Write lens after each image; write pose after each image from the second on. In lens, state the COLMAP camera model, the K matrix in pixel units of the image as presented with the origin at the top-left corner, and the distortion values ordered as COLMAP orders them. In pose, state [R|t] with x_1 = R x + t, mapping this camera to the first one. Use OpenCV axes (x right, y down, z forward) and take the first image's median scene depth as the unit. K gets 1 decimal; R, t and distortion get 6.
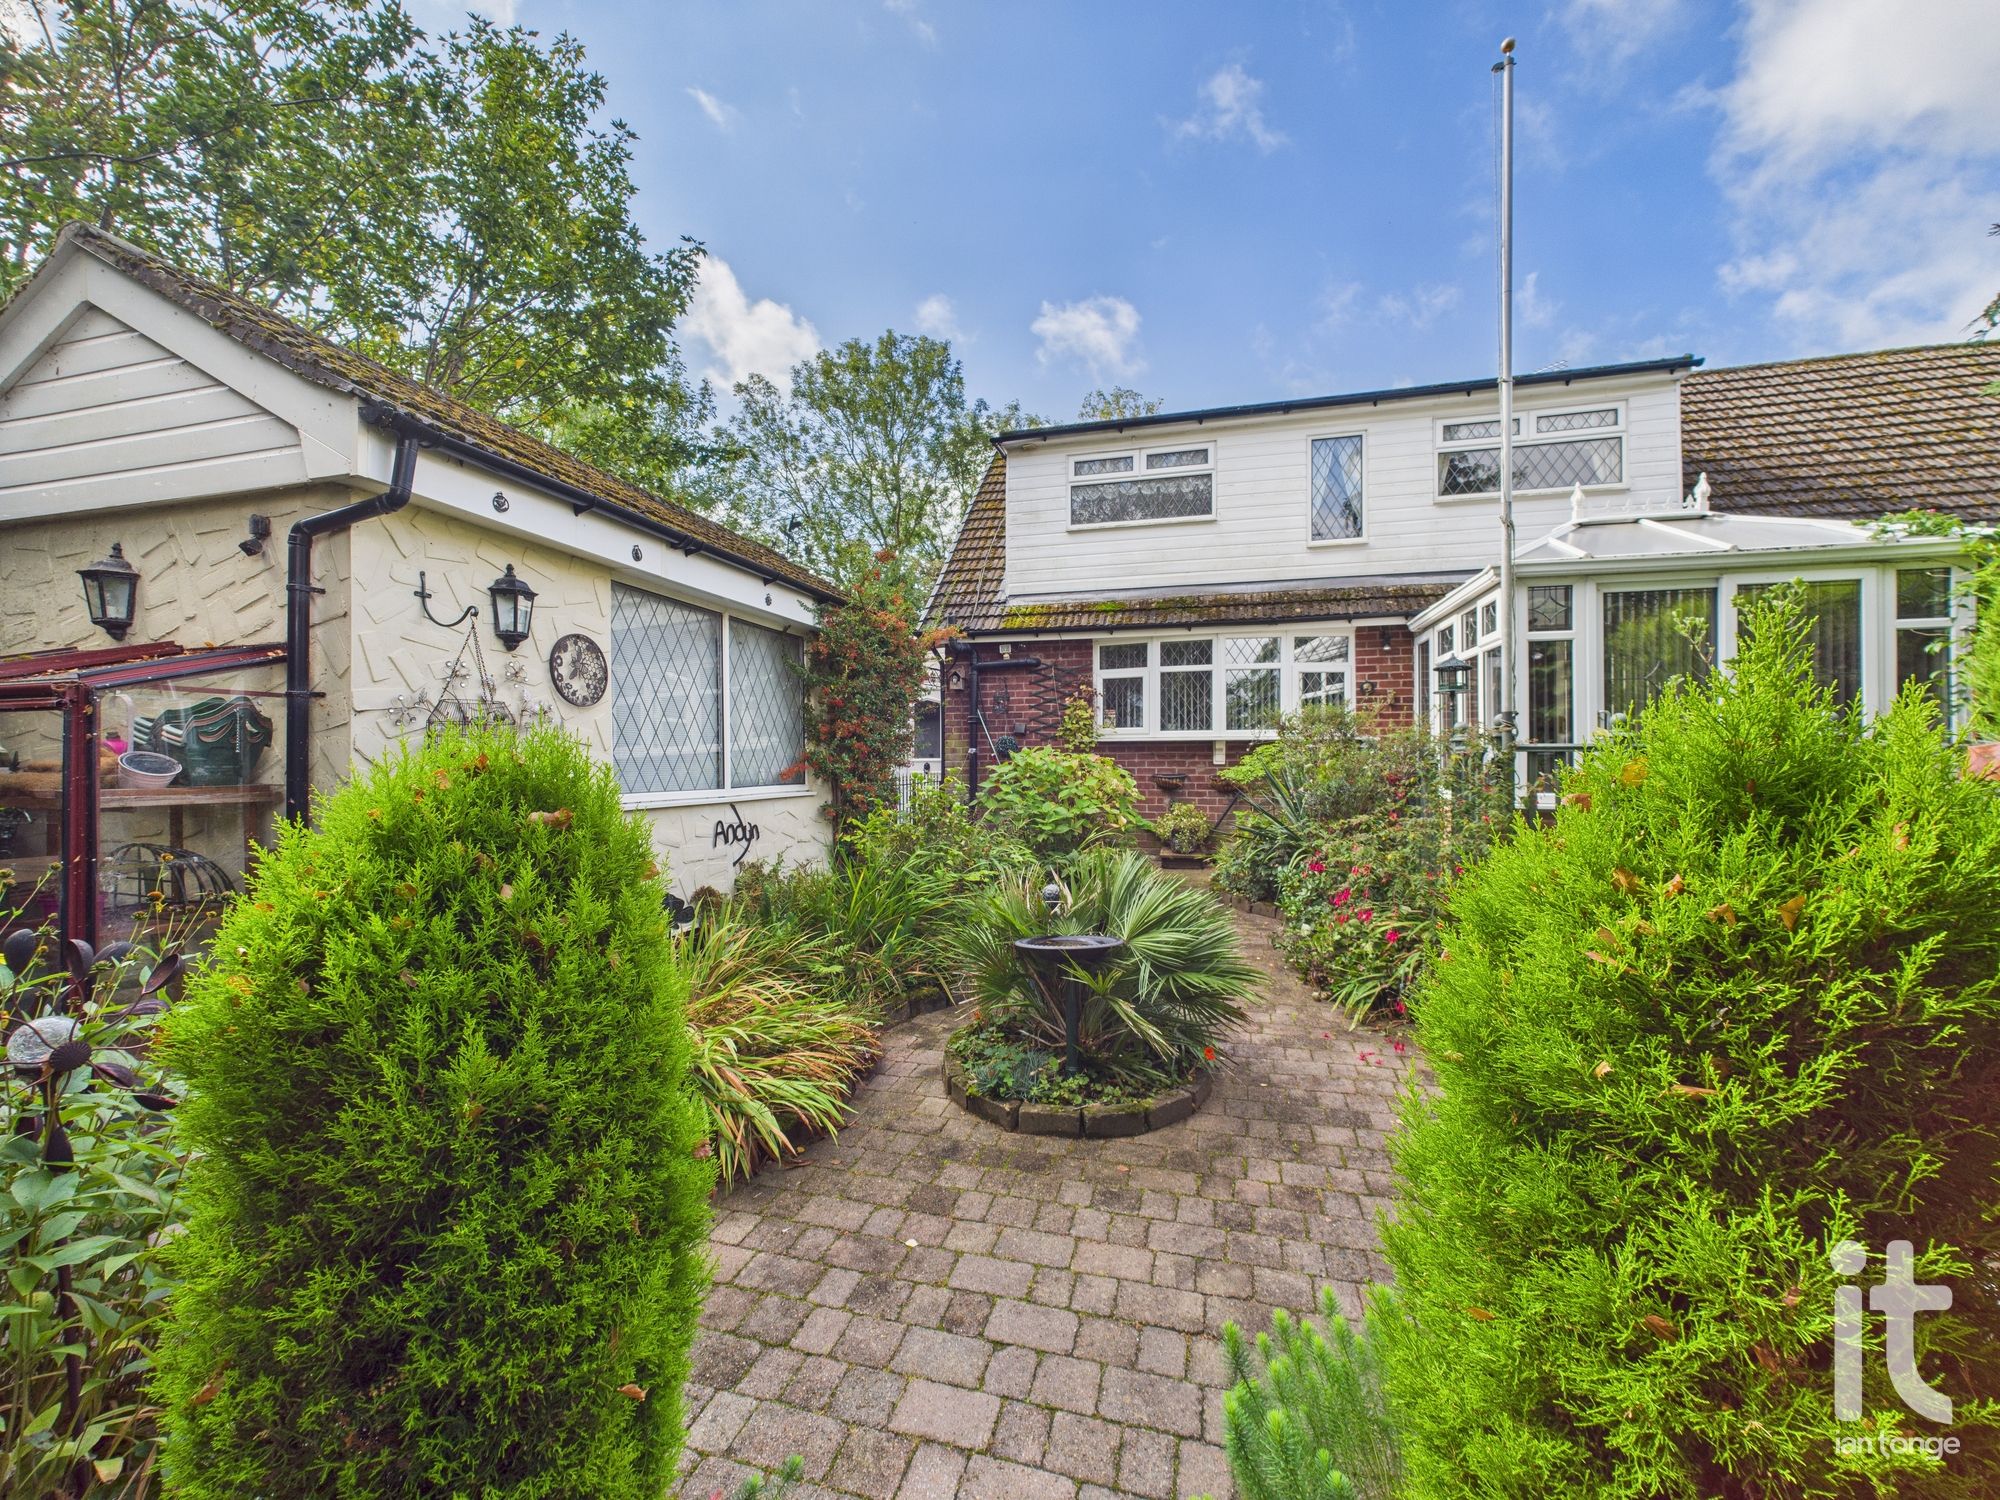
lens RADIAL K [[808.3, 0, 1000.0], [0, 808.3, 750.0], [0, 0, 1]] dist [0.001680, -0.000033]
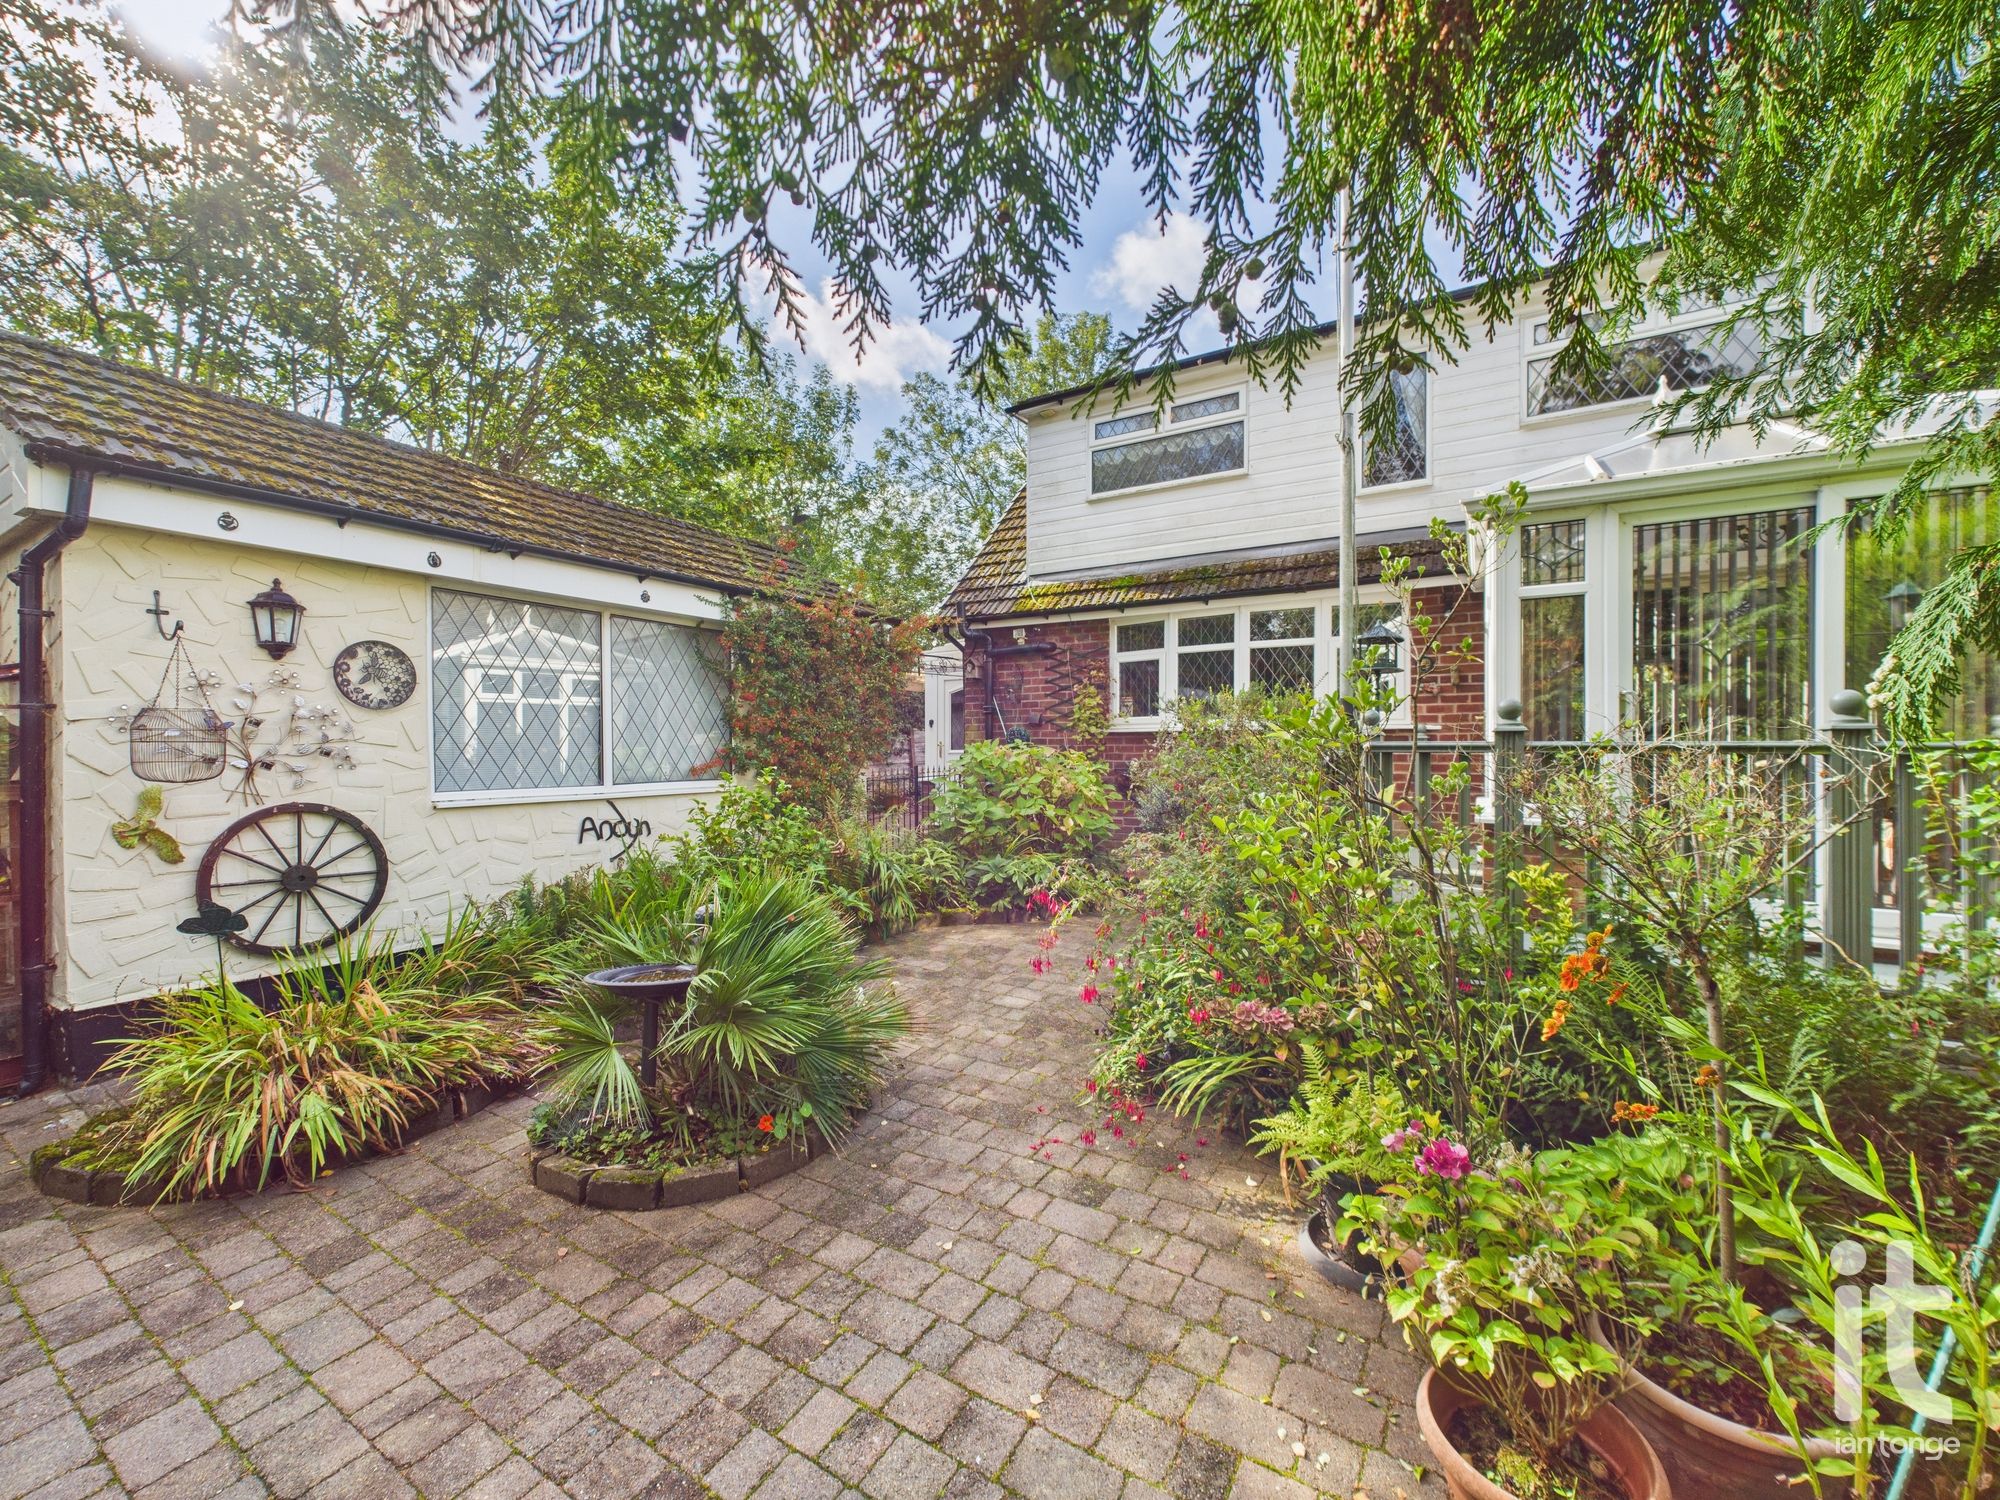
lens RADIAL K [[808.3, 0, 1000.0], [0, 808.3, 750.0], [0, 0, 1]] dist [0.001680, -0.000033]
pose [[0.961004, 0.000568, -0.276534, 0.381883], [0.004467, 0.999836, 0.017577, -0.011039], [0.276499, -0.018127, 0.960843, 0.146505]]
